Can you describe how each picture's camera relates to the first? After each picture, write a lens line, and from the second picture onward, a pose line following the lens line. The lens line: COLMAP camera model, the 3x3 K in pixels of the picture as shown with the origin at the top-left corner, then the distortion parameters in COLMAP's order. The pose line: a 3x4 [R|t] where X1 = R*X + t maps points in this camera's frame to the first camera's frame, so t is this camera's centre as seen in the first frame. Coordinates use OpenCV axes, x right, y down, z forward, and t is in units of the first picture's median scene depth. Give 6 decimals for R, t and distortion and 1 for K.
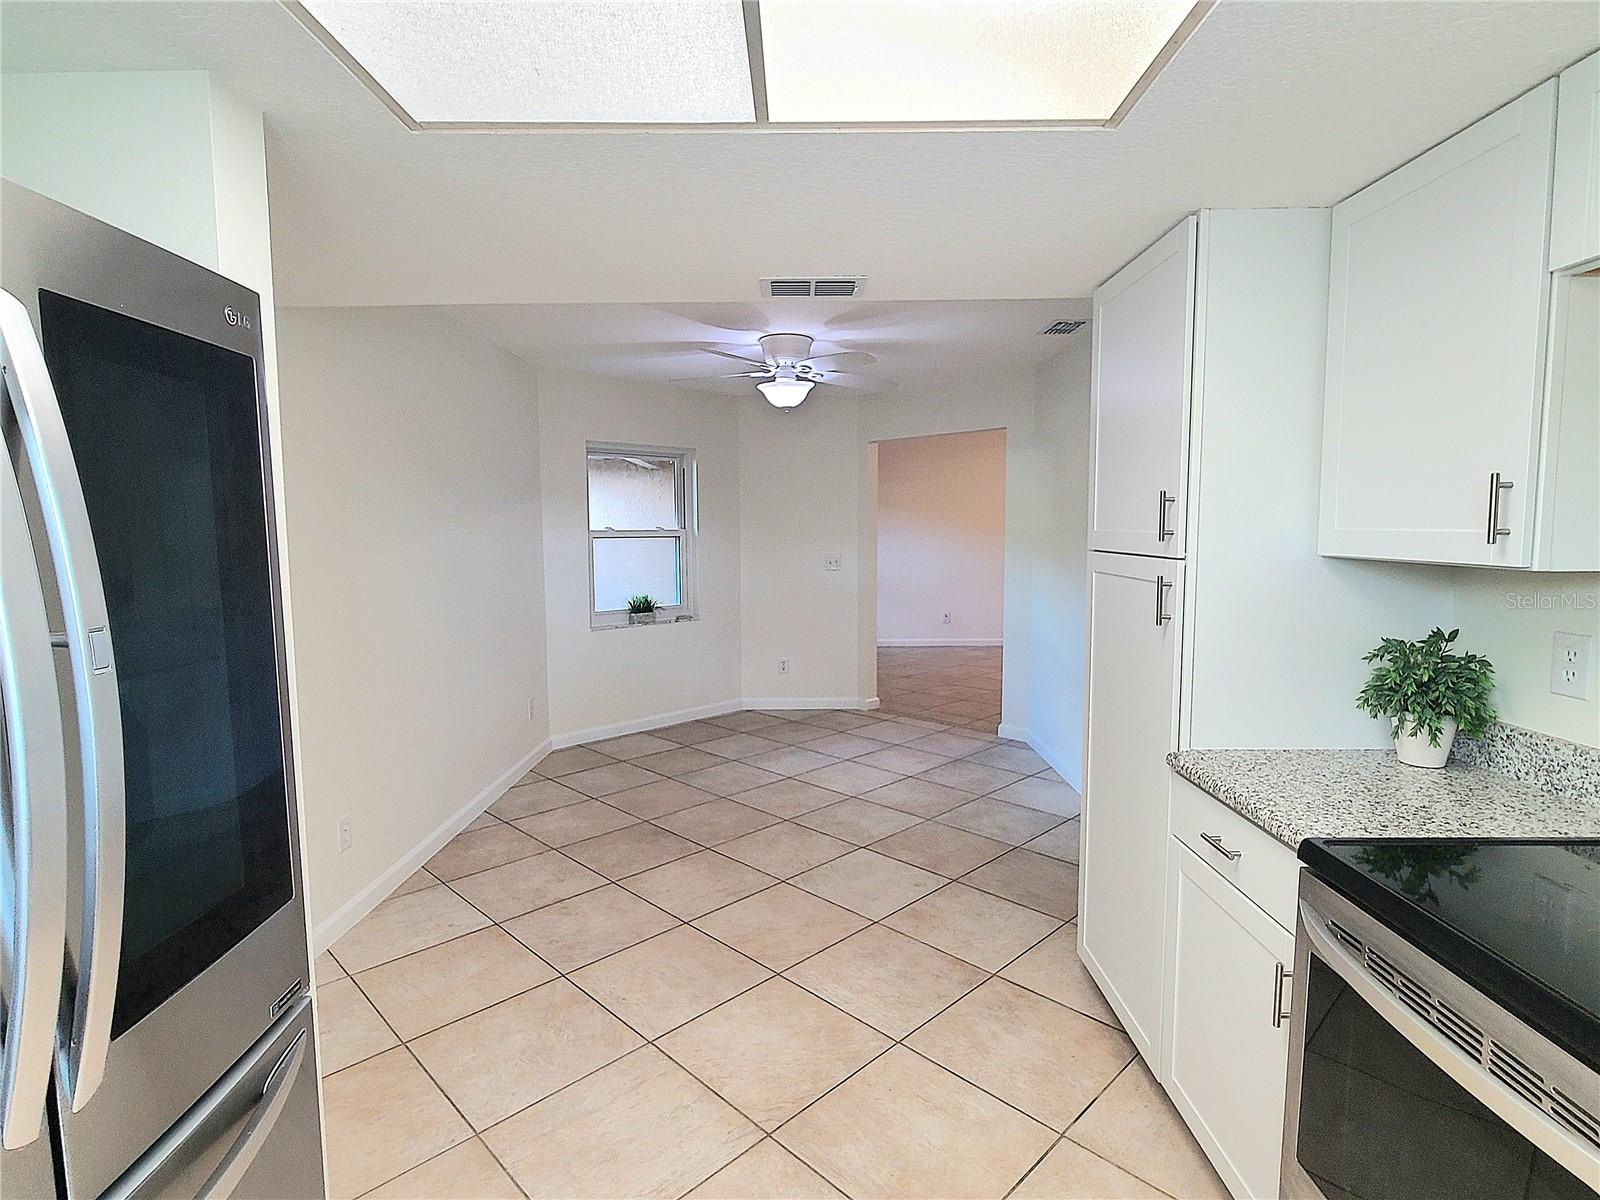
lens RADIAL K [[814.7, 0, 800.0], [0, 814.7, 600.0], [0, 0, 1]] dist [-0.001711, -0.001596]
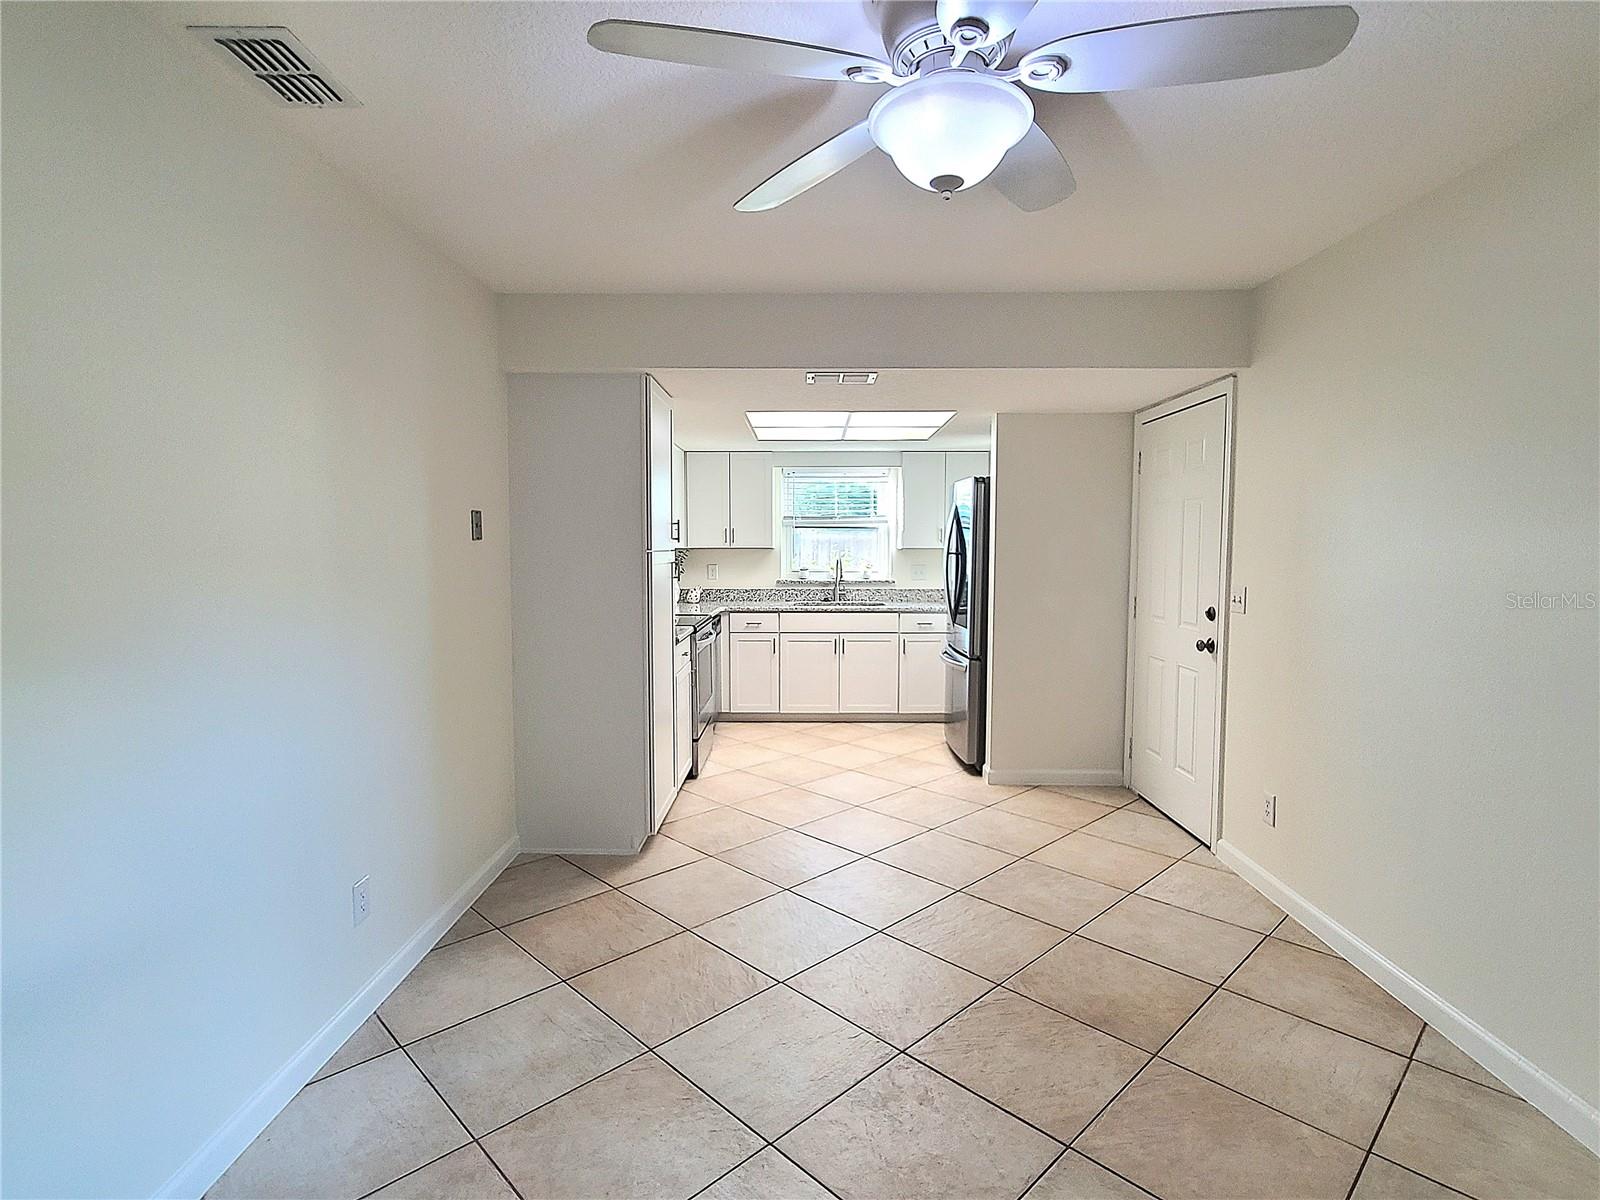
lens RADIAL K [[814.7, 0, 800.0], [0, 814.7, 600.0], [0, 0, 1]] dist [-0.001711, -0.001596]
pose [[-0.999980, 0.001599, 0.006187, 0.075083], [0.002546, 0.987718, 0.156228, -0.182705], [-0.005862, 0.156241, -0.987702, 2.240527]]
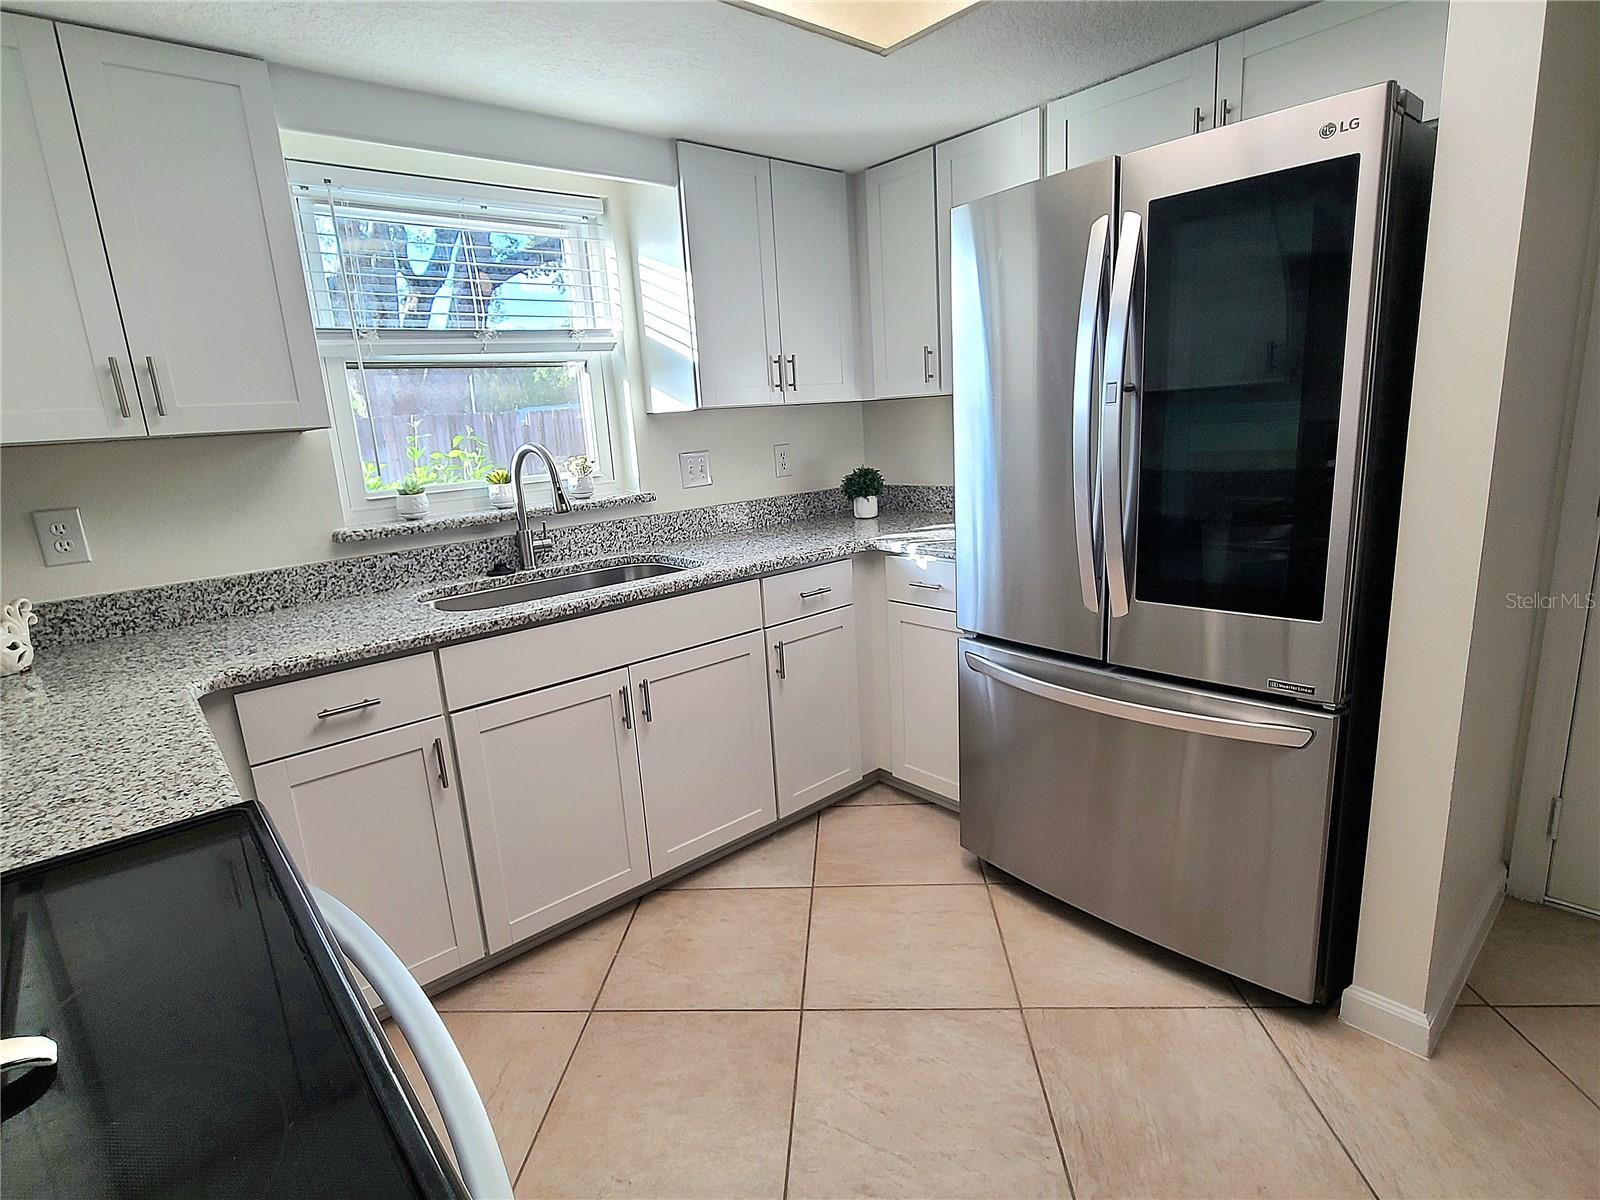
lens RADIAL K [[814.7, 0, 800.0], [0, 814.7, 600.0], [0, 0, 1]] dist [-0.001711, -0.001596]
pose [[-0.748937, 0.195182, -0.633243, 0.343301], [0.006587, 0.957781, 0.287423, -0.014043], [0.662608, 0.211091, -0.718604, 0.619570]]
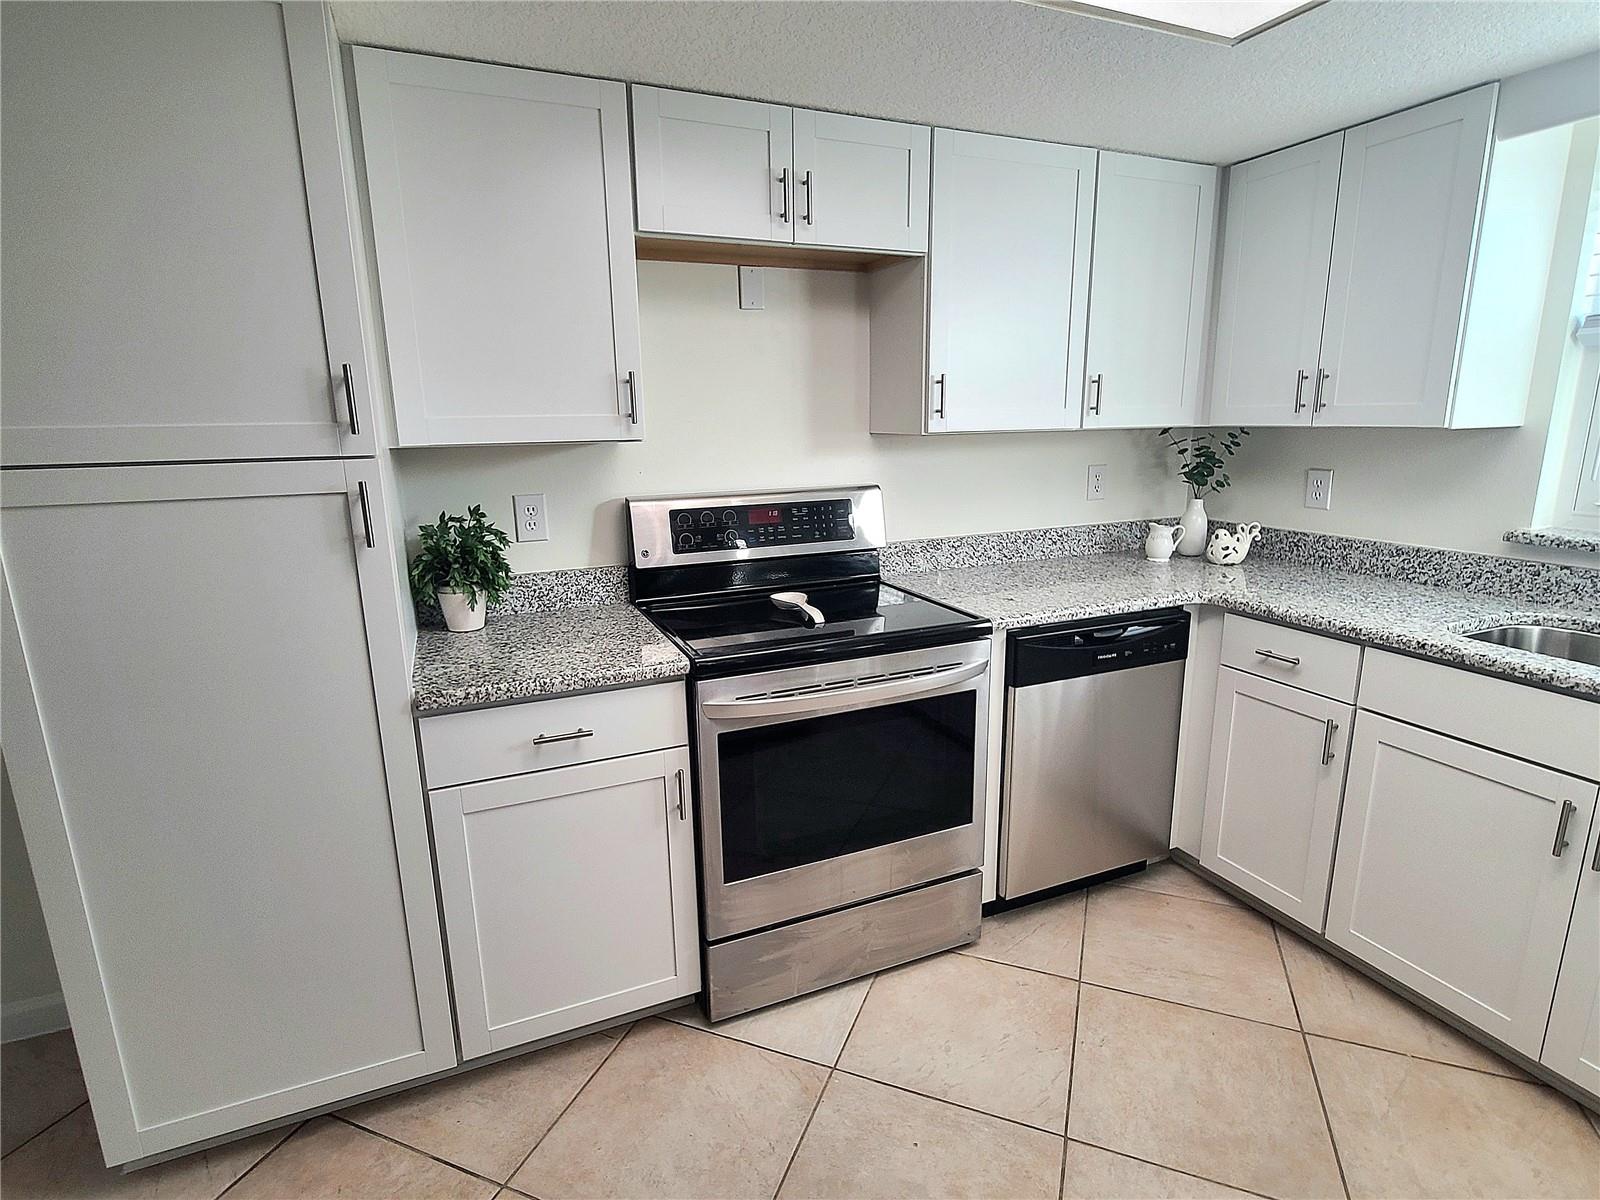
lens RADIAL K [[818.8, 0, 799.4], [0, 818.8, 596.9], [0, 0, 1]] dist [-0.002058, 0.001423]
pose [[-0.406507, -0.190321, 0.893605, -0.287310], [0.098332, 0.963268, 0.249890, -0.053554], [-0.908341, 0.189452, -0.372860, 0.656287]]
